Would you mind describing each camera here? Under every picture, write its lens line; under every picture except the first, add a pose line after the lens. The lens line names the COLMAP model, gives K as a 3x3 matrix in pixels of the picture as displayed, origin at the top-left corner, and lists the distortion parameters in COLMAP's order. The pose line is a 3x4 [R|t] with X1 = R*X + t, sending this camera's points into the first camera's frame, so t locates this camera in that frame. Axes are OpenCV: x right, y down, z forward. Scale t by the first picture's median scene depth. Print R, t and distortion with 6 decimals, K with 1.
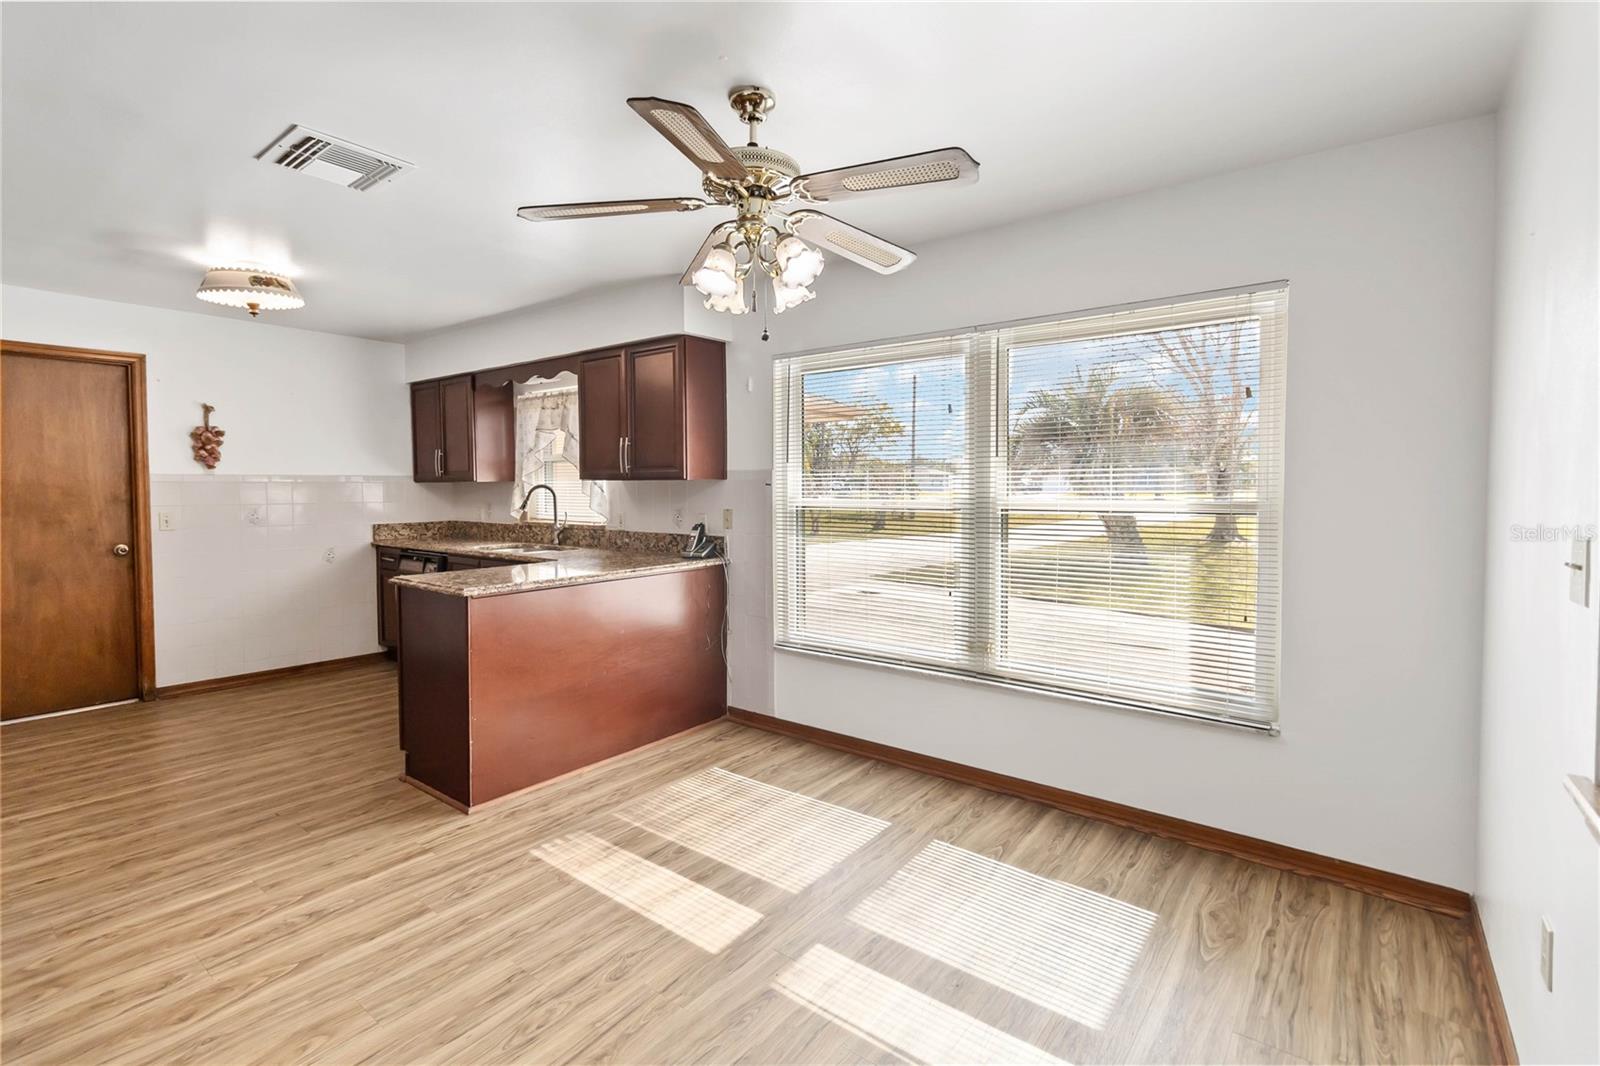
lens RADIAL K [[729.7, 0, 800.1], [0, 729.7, 510.6], [0, 0, 1]] dist [-0.000146, -0.000212]
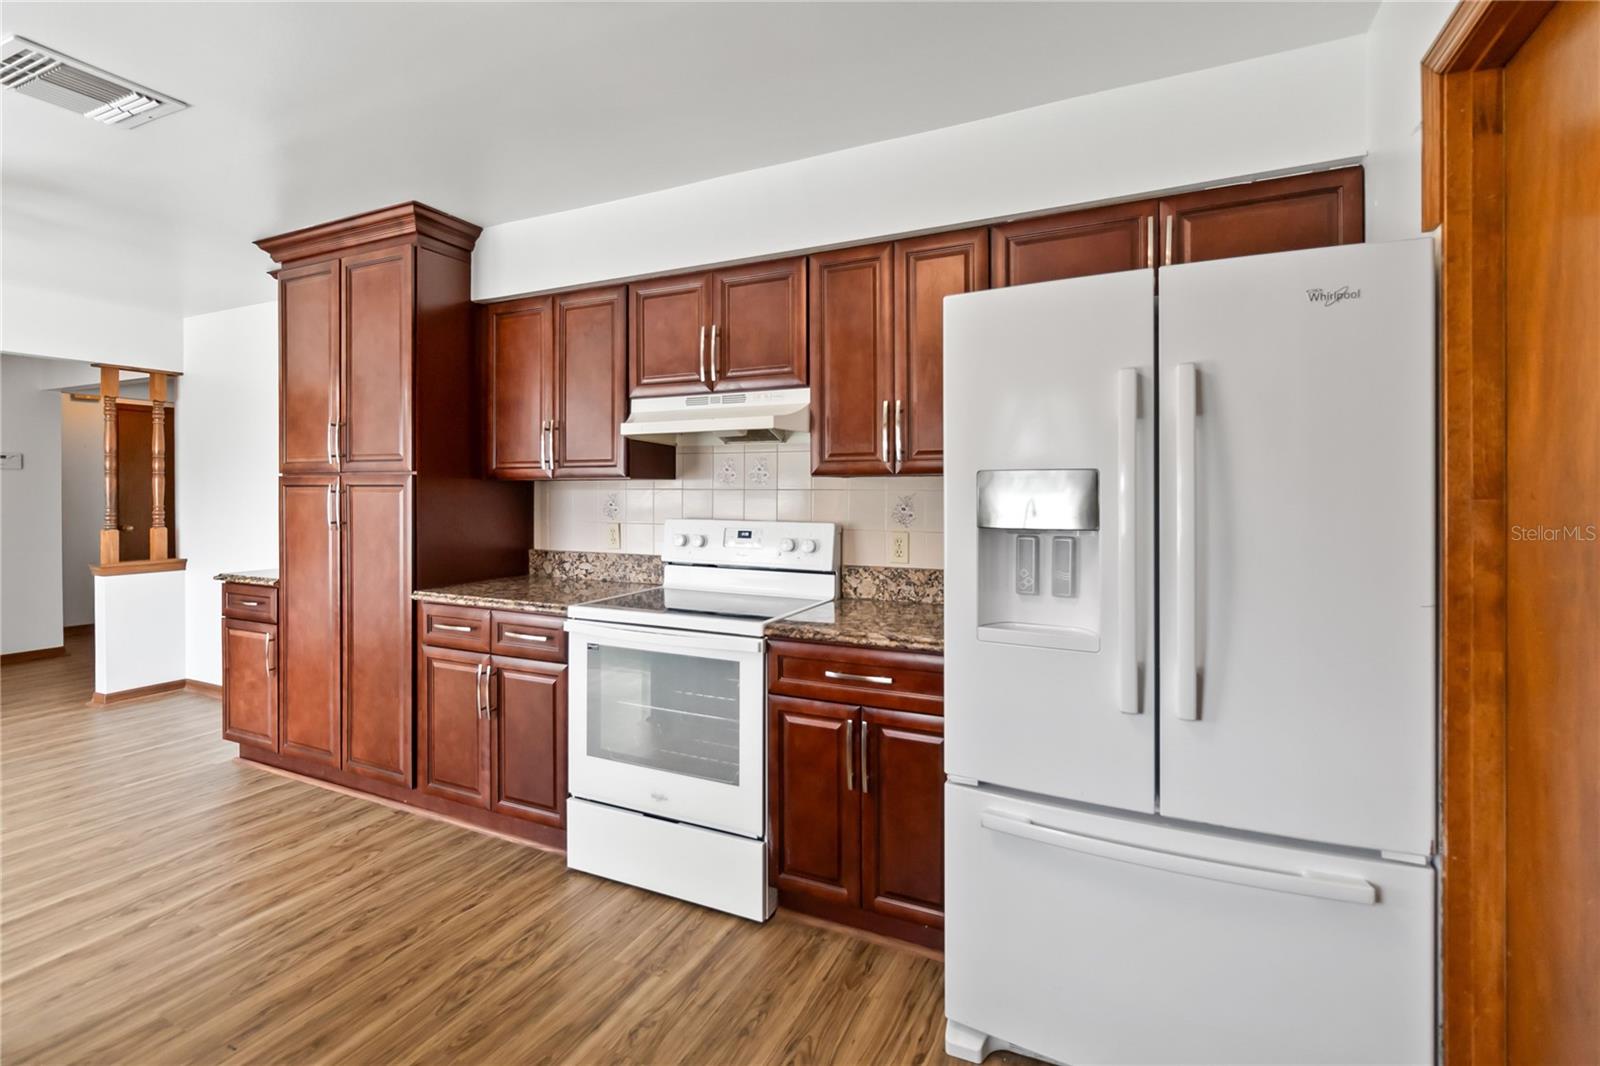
lens RADIAL K [[736.8, 0, 800.3], [0, 736.8, 491.1], [0, 0, 1]] dist [-0.000564, 0.000129]
pose [[-0.979070, 0.001322, -0.203518, -0.726683], [-0.005095, 0.999506, 0.031005, -0.034442], [0.203459, 0.031393, -0.978580, 1.153101]]
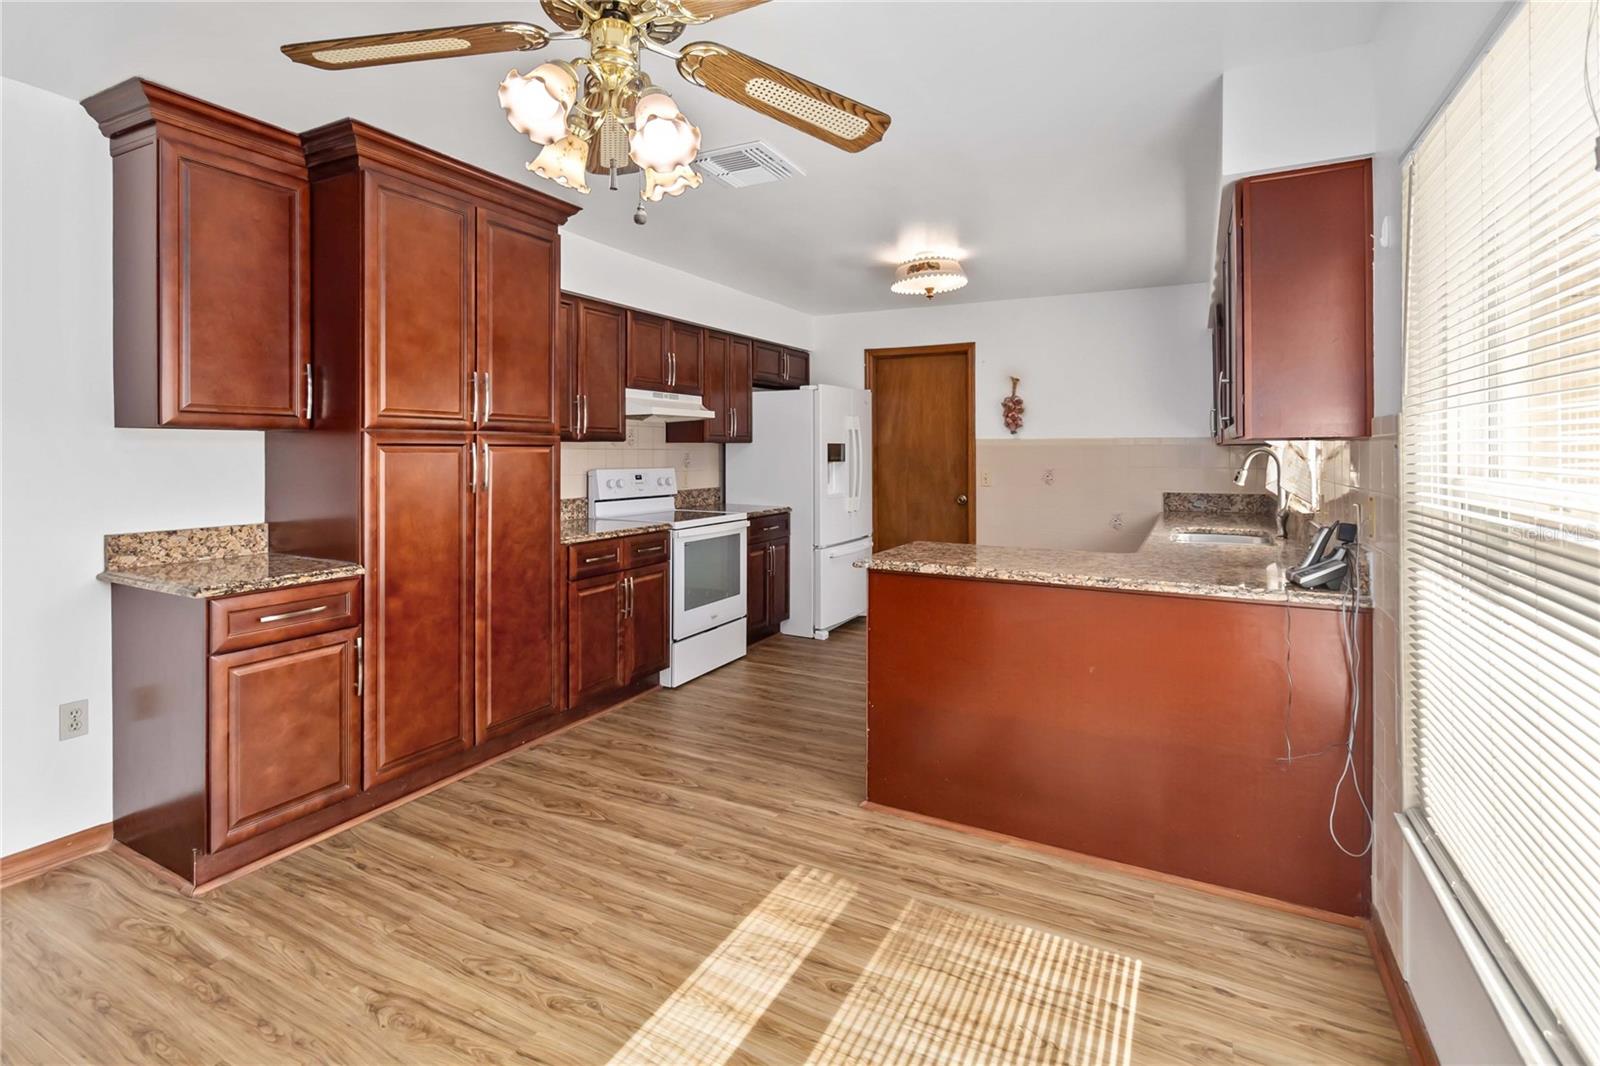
lens RADIAL K [[756.3, 0, 798.4], [0, 756.3, 464.2], [0, 0, 1]] dist [-0.000635, 0.000579]
pose [[0.171250, 0.022182, -0.984978, 0.320014], [-0.036142, 0.999215, 0.016219, -0.018845], [0.984565, 0.032822, 0.171917, 0.517726]]
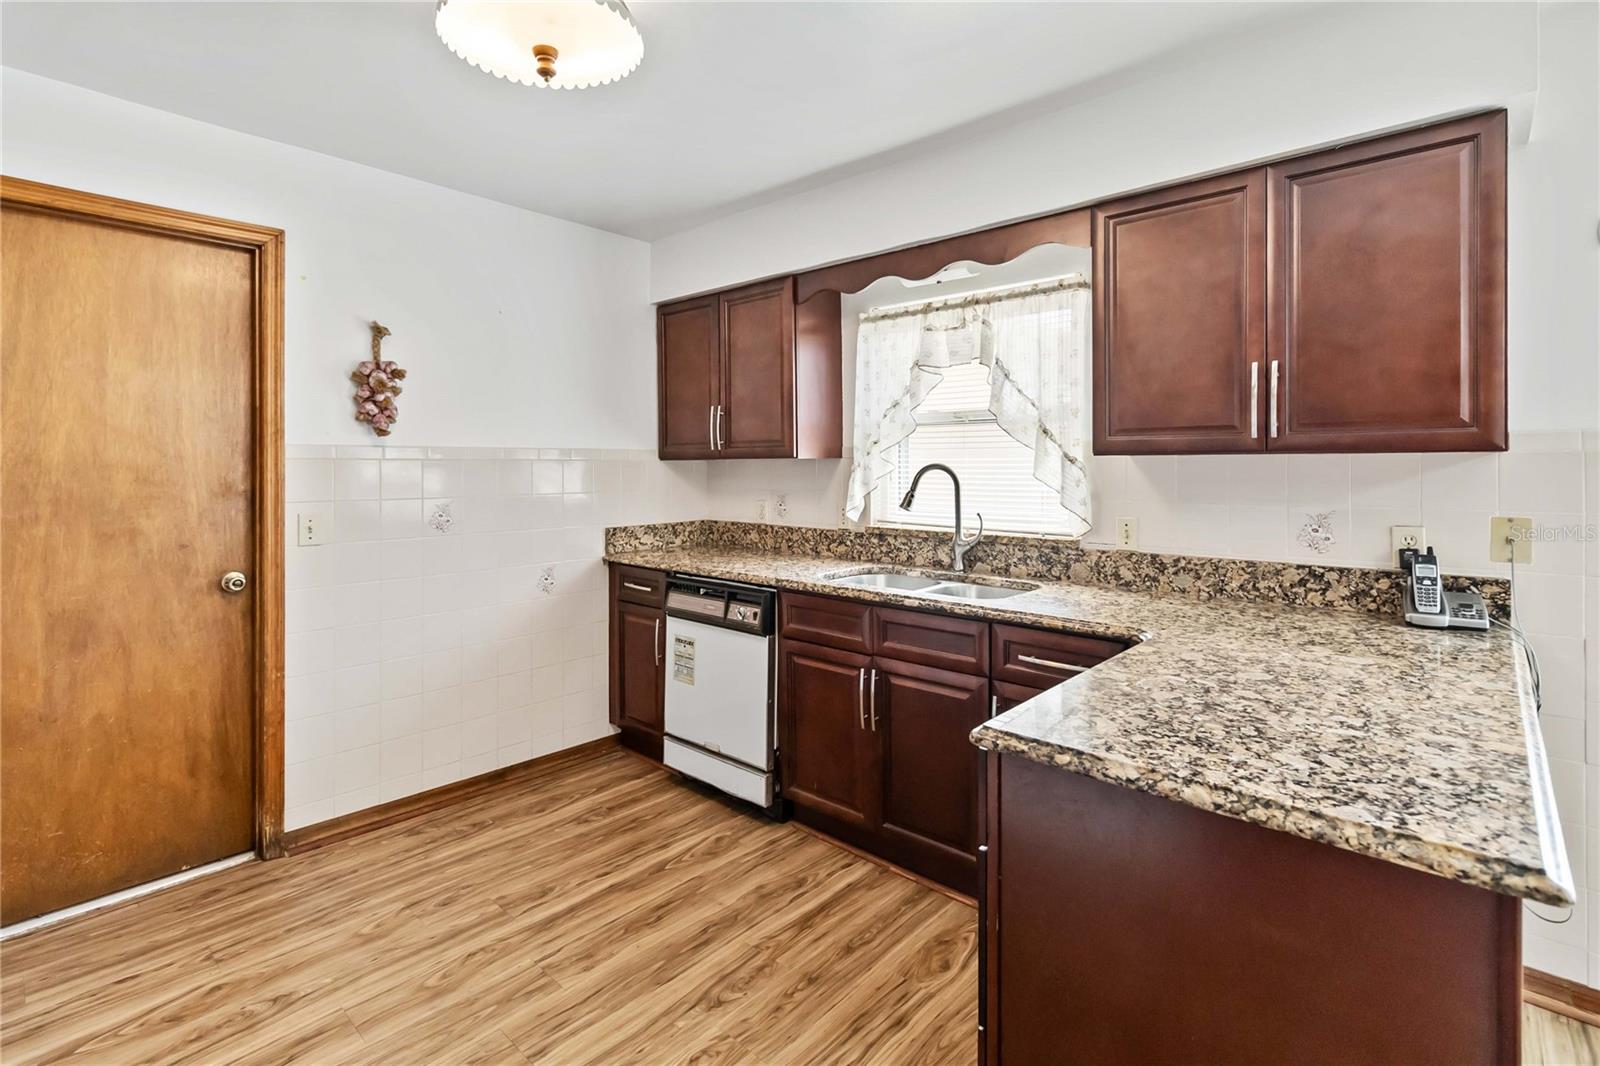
lens RADIAL K [[756.3, 0, 798.4], [0, 756.3, 464.2], [0, 0, 1]] dist [-0.000635, 0.000579]
pose [[0.996867, 0.000086, -0.079096, -0.481520], [-0.002815, 0.999404, -0.034395, -0.017422], [0.079046, 0.034510, 0.996273, 0.483266]]
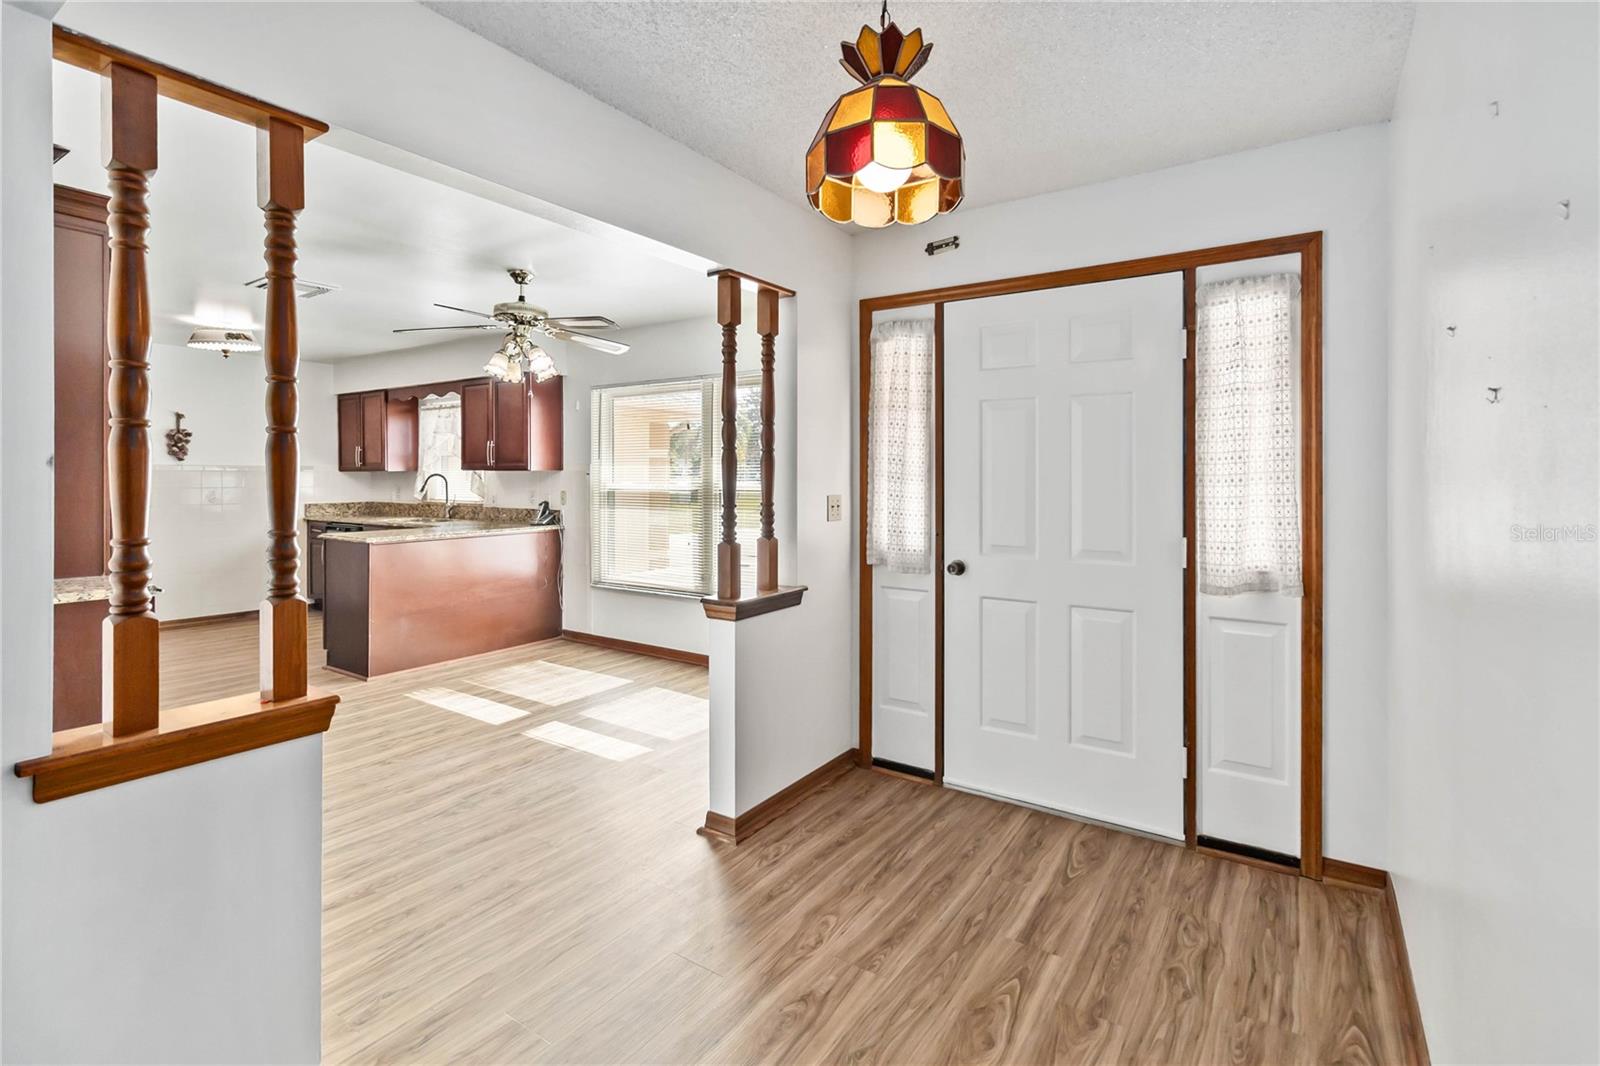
lens RADIAL K [[745.6, 0, 797.9], [0, 745.6, 477.5], [0, 0, 1]] dist [0.000973, 0.000125]
pose [[0.998145, 0.003088, 0.060804, 0.263020], [-0.001164, 0.999499, -0.031645, 0.016758], [-0.060872, 0.031515, 0.997648, -0.476504]]
